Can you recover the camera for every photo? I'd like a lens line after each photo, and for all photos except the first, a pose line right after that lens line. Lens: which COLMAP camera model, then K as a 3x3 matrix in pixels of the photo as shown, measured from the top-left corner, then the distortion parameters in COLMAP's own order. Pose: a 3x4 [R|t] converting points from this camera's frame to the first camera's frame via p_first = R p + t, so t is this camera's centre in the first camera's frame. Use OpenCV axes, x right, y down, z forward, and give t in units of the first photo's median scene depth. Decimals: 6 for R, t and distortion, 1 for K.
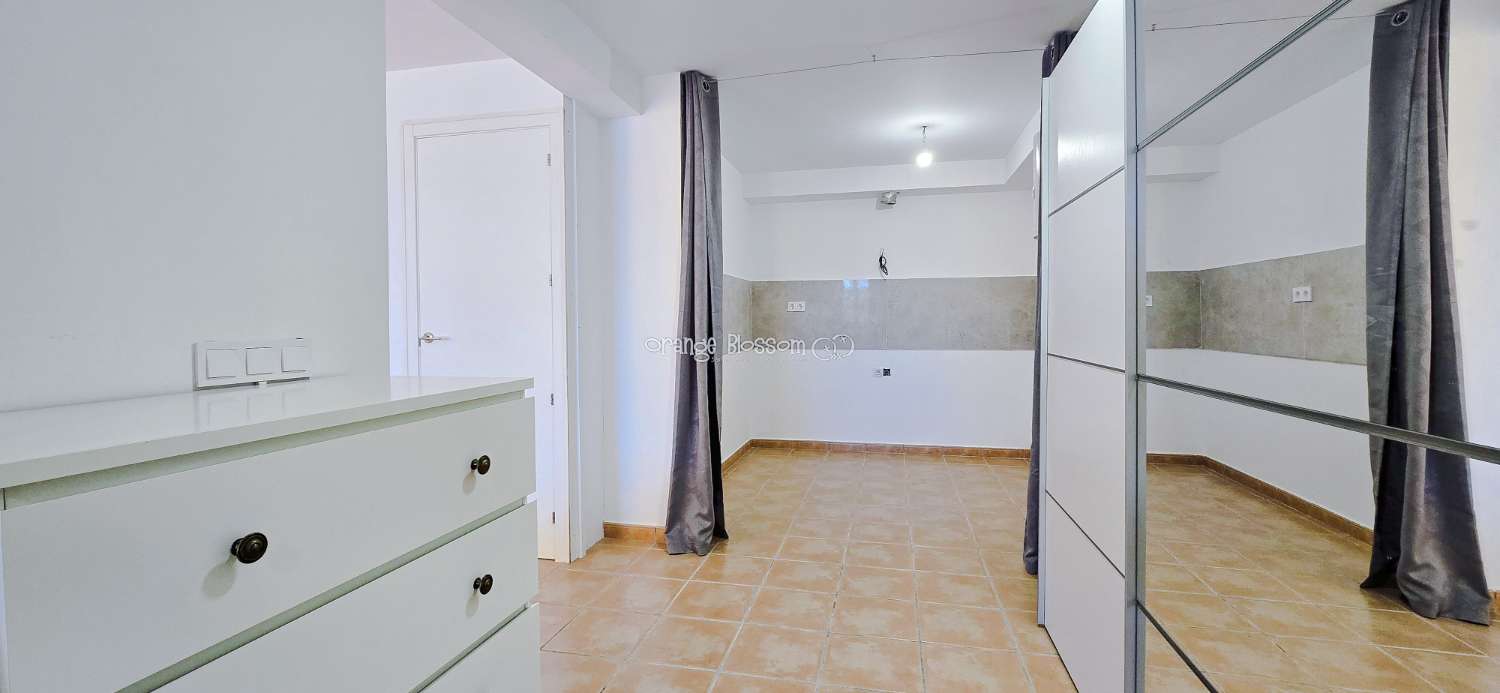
lens RADIAL K [[612.5, 0, 752.6], [0, 612.5, 336.8], [0, 0, 1]] dist [-0.006888, 0.002524]
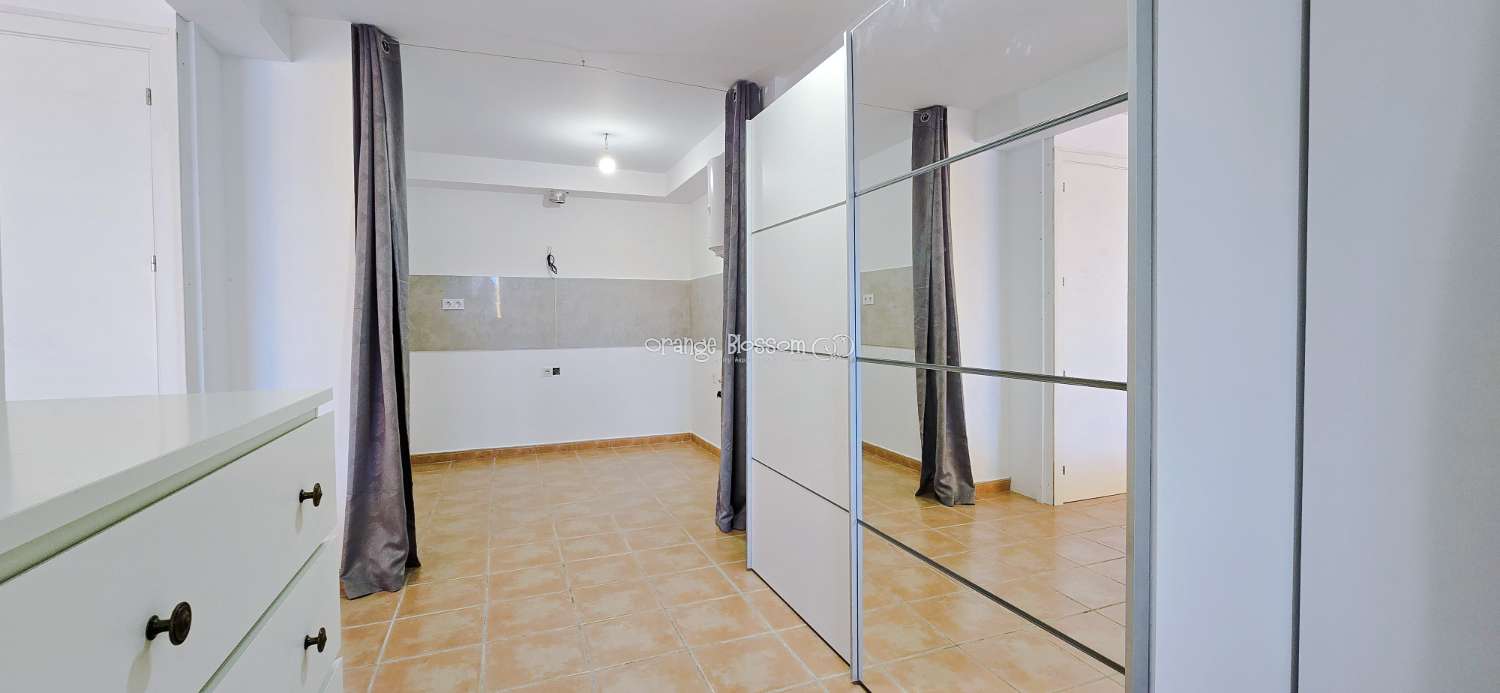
lens RADIAL K [[612.5, 0, 759.6], [0, 612.5, 335.4], [0, 0, 1]] dist [-0.006888, 0.002524]
pose [[0.811729, -0.016539, 0.583800, -0.159230], [0.017194, 0.999842, 0.004419, 0.001430], [-0.583781, 0.006451, 0.811886, -0.002587]]
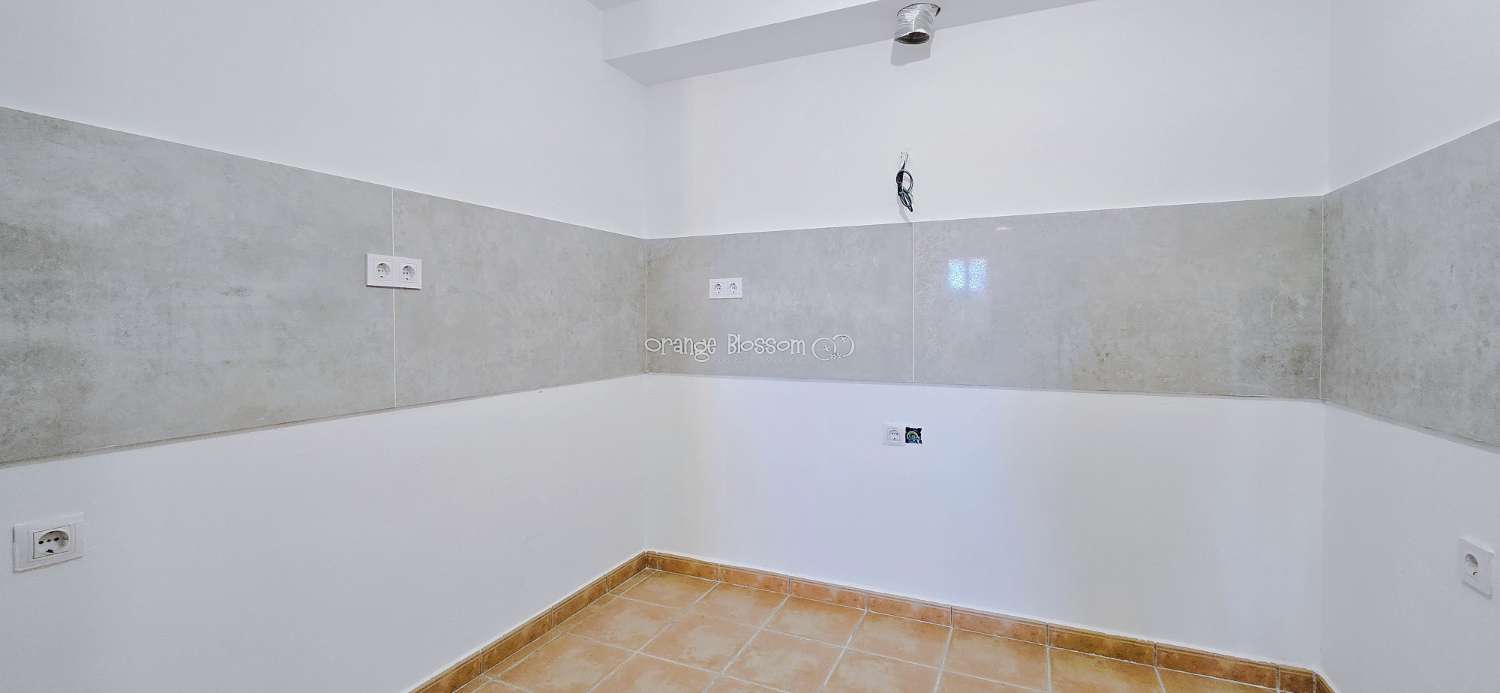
lens RADIAL K [[612.5, 0, 754.9], [0, 612.5, 344.7], [0, 0, 1]] dist [-0.006888, 0.002524]
pose [[0.973789, 0.011396, -0.227169, 0.357021], [-0.007219, 0.999789, 0.019207, -0.025994], [0.227340, -0.017063, 0.973666, 0.940657]]
